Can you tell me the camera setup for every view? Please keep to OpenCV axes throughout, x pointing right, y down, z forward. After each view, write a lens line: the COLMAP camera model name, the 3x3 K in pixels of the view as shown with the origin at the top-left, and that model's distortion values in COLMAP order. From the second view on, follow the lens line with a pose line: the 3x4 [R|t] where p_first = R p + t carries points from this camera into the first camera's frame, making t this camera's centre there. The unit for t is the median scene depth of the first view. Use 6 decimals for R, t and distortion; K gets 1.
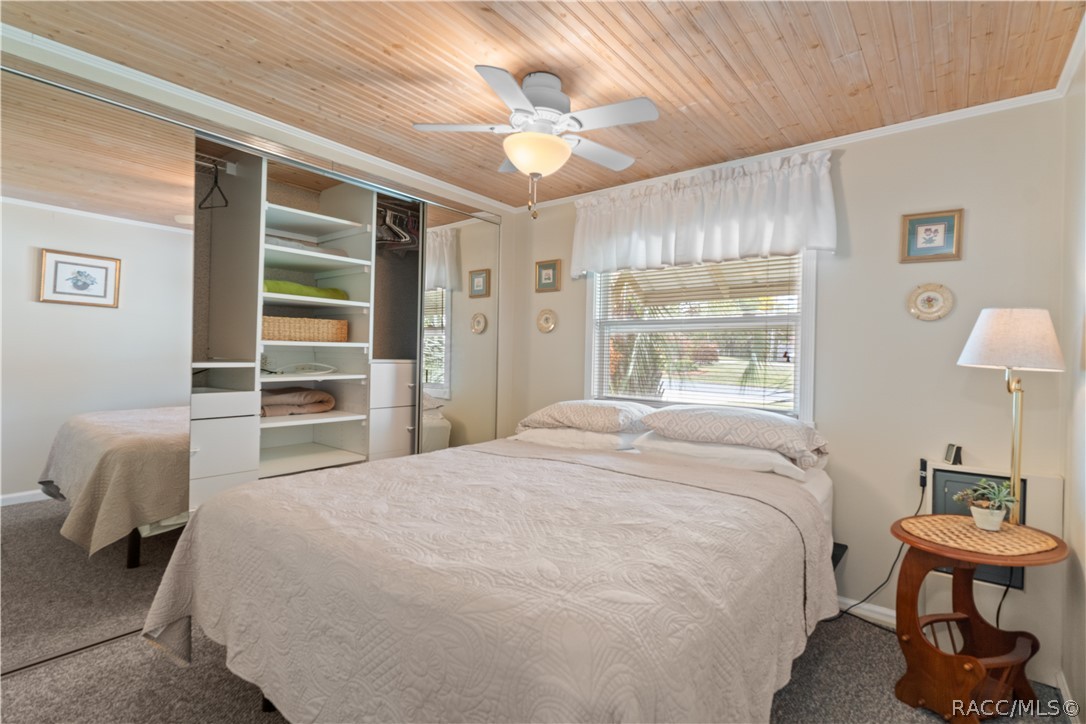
lens RADIAL K [[509.5, 0, 540.3], [0, 509.5, 355.9], [0, 0, 1]] dist [0.000091, -0.000945]
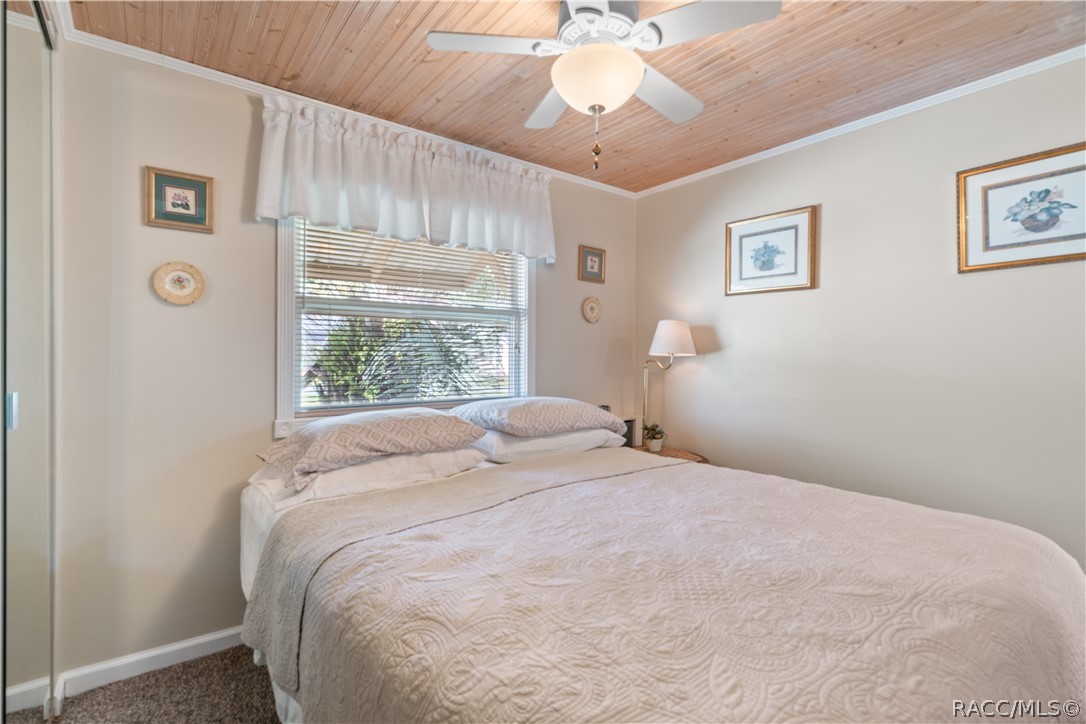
lens RADIAL K [[509.5, 0, 540.3], [0, 509.5, 355.9], [0, 0, 1]] dist [0.000091, -0.000945]
pose [[0.233909, -0.031575, 0.971746, -0.550796], [-0.010095, 0.999340, 0.034902, -0.018541], [-0.972206, -0.017974, 0.233436, 0.641593]]
